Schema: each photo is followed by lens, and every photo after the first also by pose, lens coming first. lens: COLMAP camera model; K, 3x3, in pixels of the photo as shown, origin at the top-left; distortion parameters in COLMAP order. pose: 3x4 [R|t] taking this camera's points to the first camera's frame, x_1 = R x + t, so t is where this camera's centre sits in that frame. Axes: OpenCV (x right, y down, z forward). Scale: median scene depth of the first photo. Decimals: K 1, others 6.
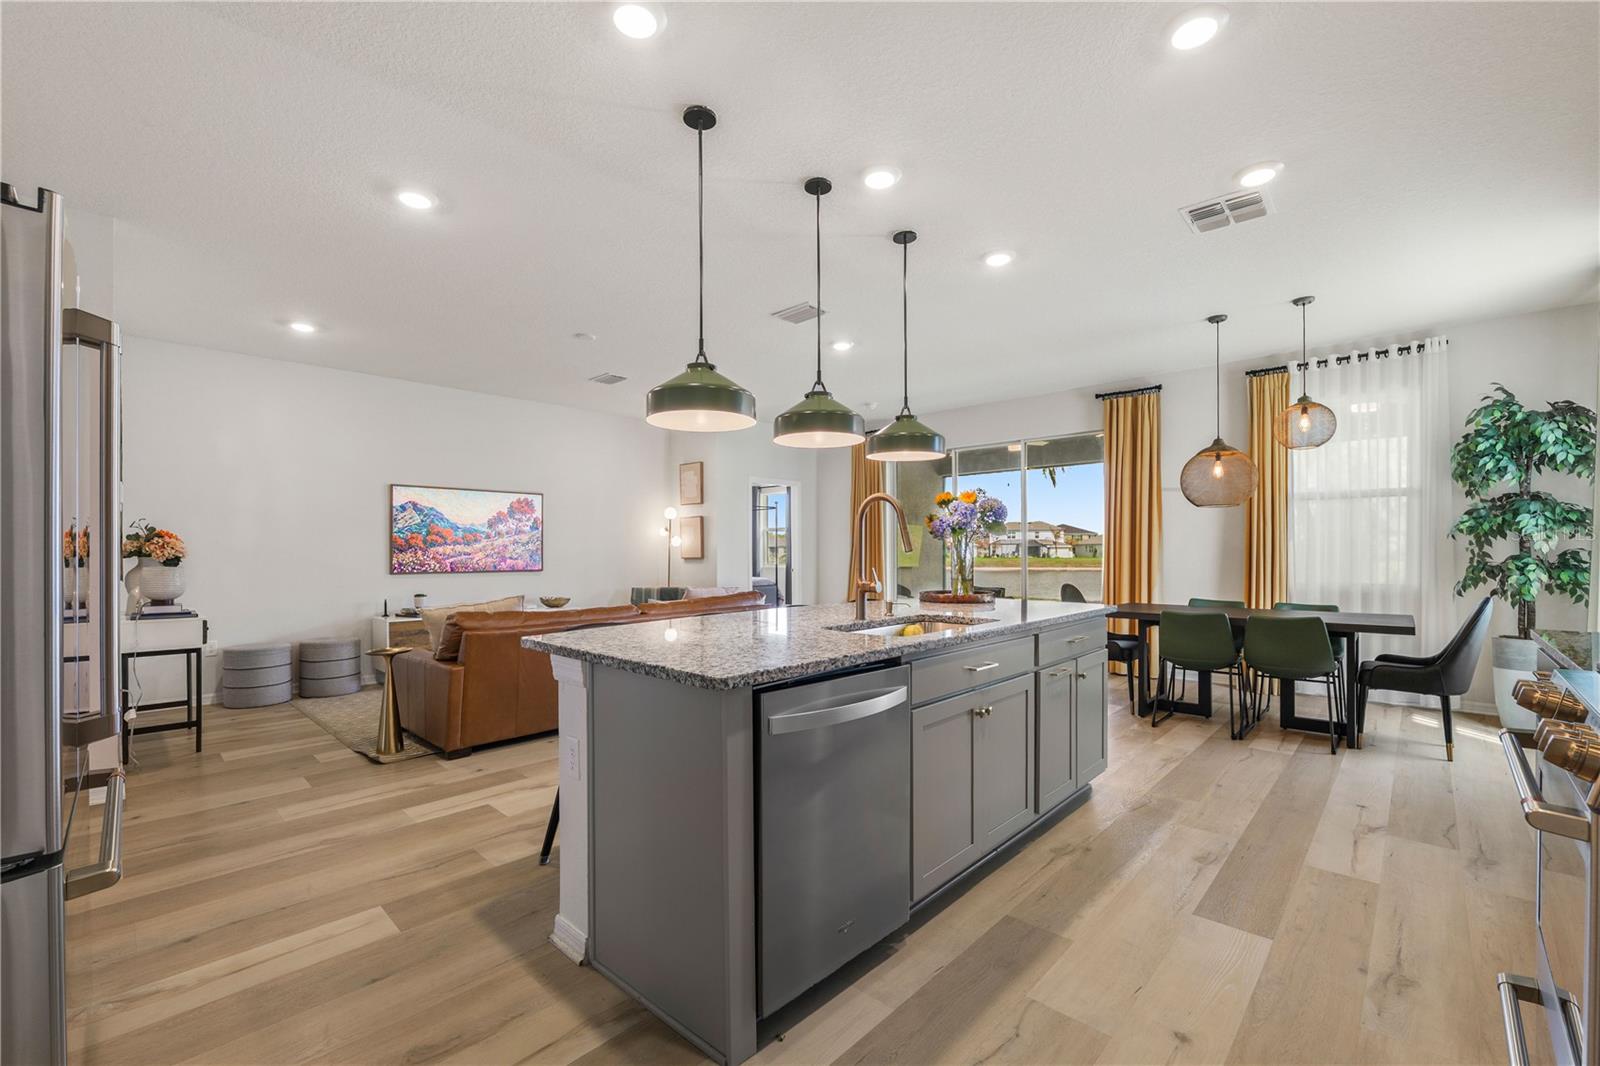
lens RADIAL K [[669.8, 0, 797.4], [0, 669.8, 545.3], [0, 0, 1]] dist [-0.012668, 0.000974]
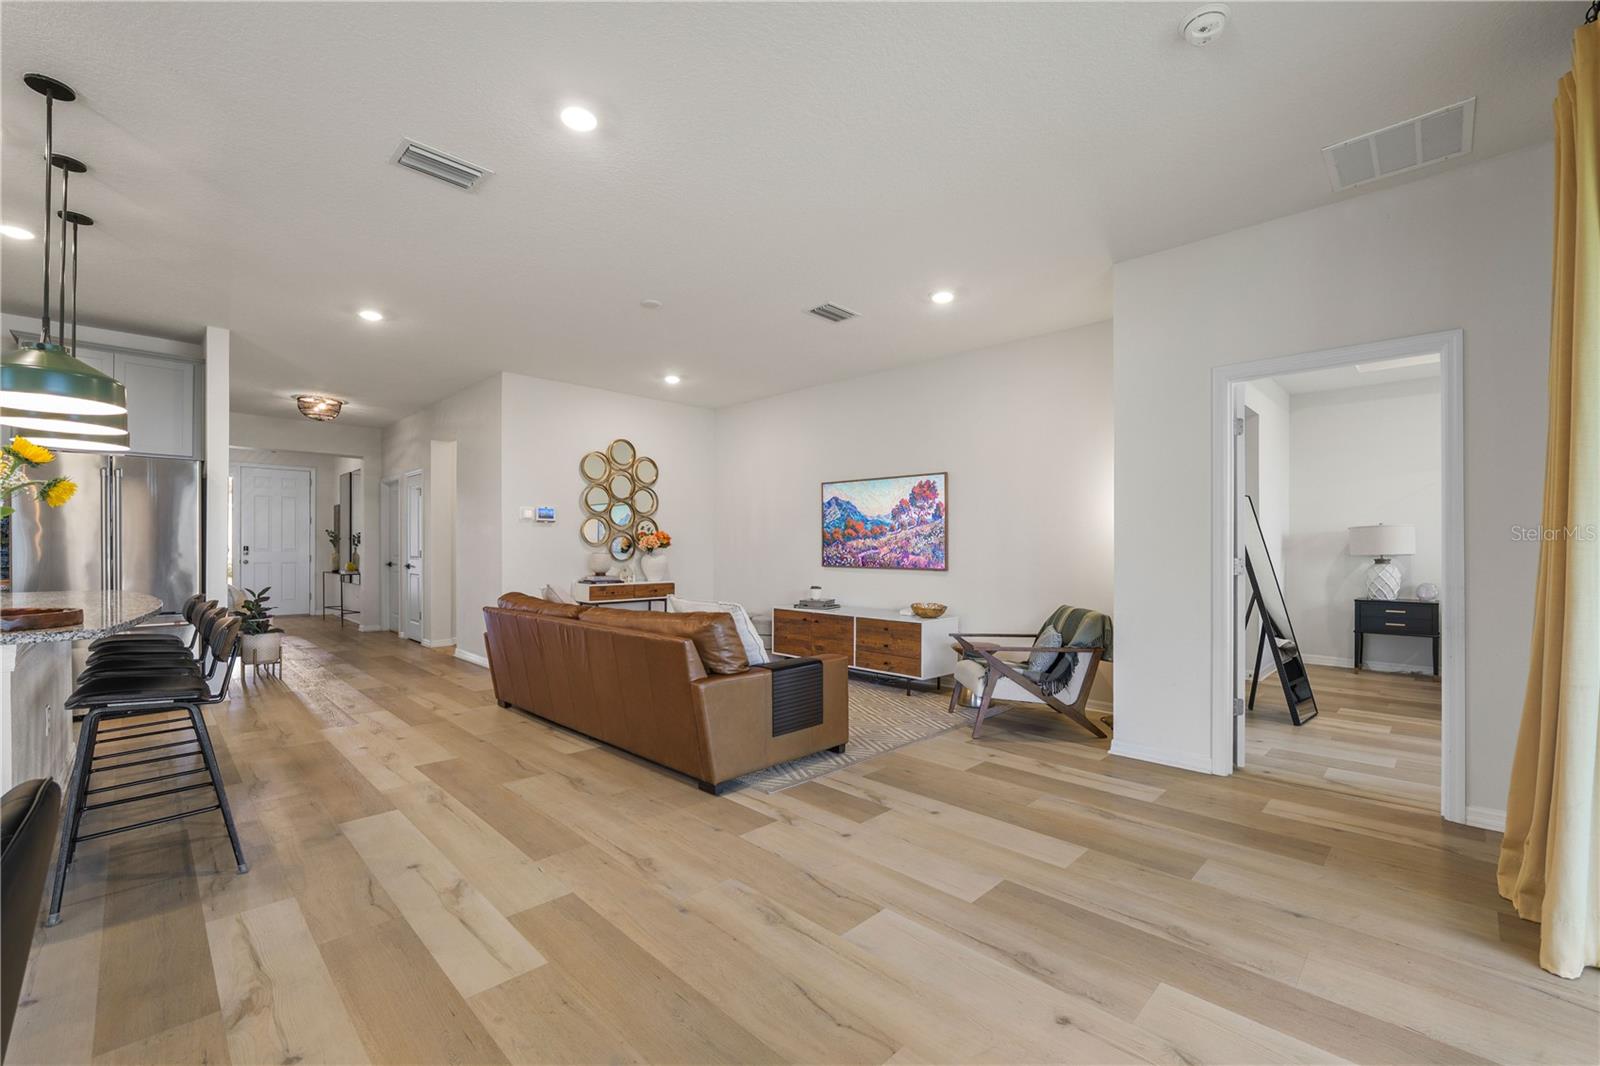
lens RADIAL K [[669.8, 0, 819.4], [0, 669.8, 546.8], [0, 0, 1]] dist [-0.012668, 0.000974]
pose [[-0.005694, 0.005136, -0.999971, 0.518566], [0.004510, 0.999977, 0.005110, 0.007187], [0.999974, -0.004481, -0.005717, 1.118560]]
